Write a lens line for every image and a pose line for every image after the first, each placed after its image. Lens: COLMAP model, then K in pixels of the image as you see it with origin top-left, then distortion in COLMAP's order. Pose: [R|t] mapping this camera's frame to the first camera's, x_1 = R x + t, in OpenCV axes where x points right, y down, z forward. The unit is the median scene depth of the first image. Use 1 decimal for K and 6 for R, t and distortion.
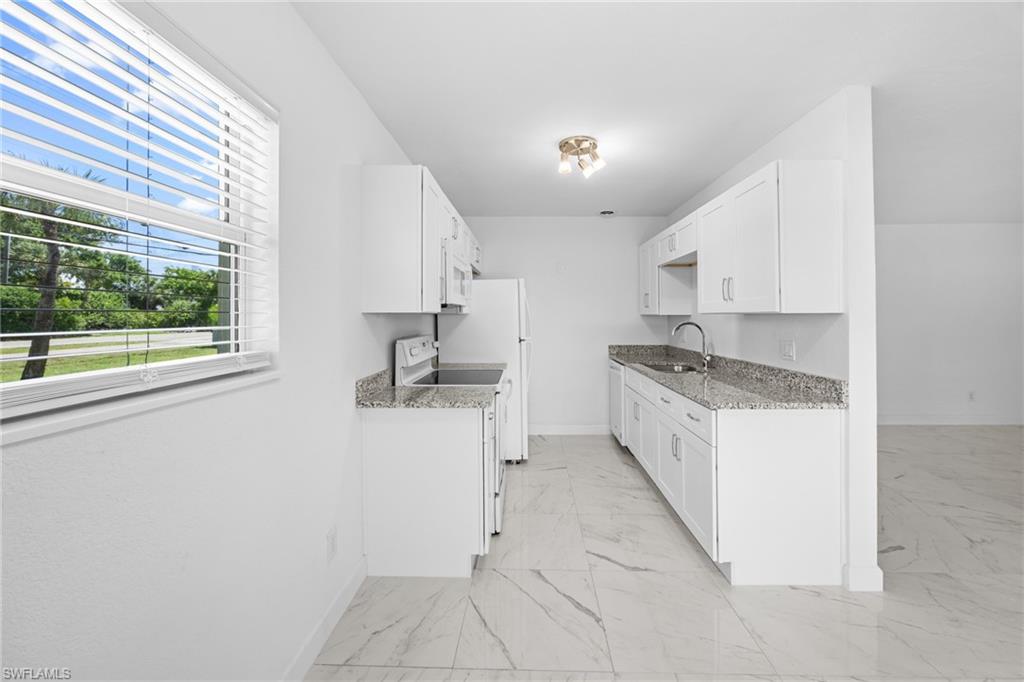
lens RADIAL K [[393.7, 0, 522.7], [0, 393.7, 320.1], [0, 0, 1]] dist [-0.001208, 0.000265]
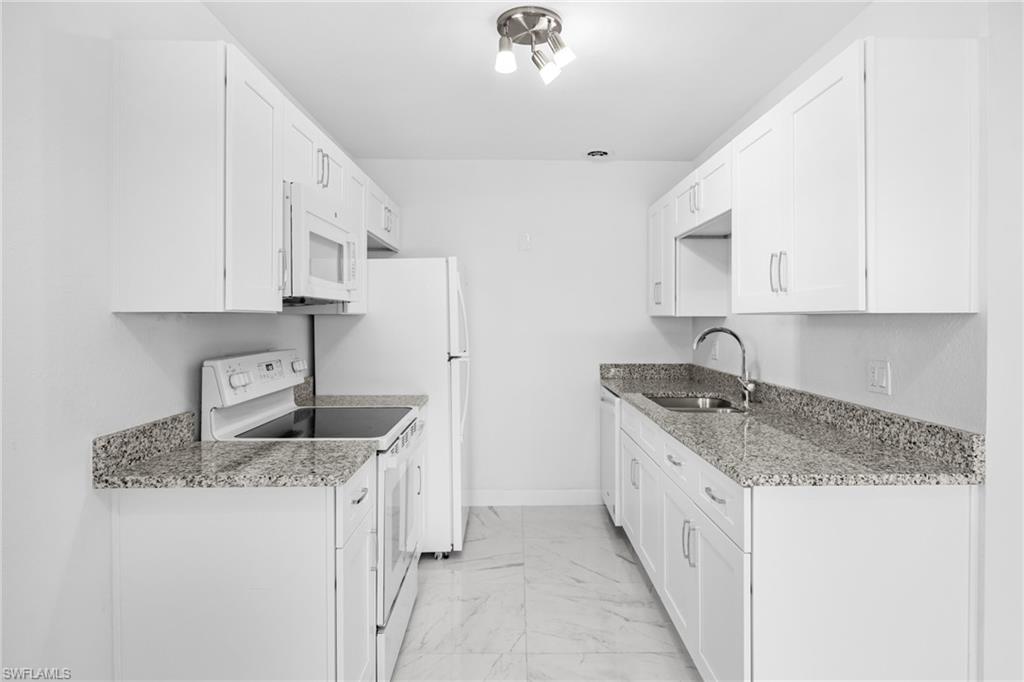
lens RADIAL K [[580.5, 0, 510.7], [0, 580.5, 334.0], [0, 0, 1]] dist [0.007191, -0.003357]
pose [[0.999521, -0.000247, 0.030956, 0.085574], [-0.000295, 0.999846, 0.017523, -0.001848], [-0.030955, -0.017524, 0.999367, 0.130760]]
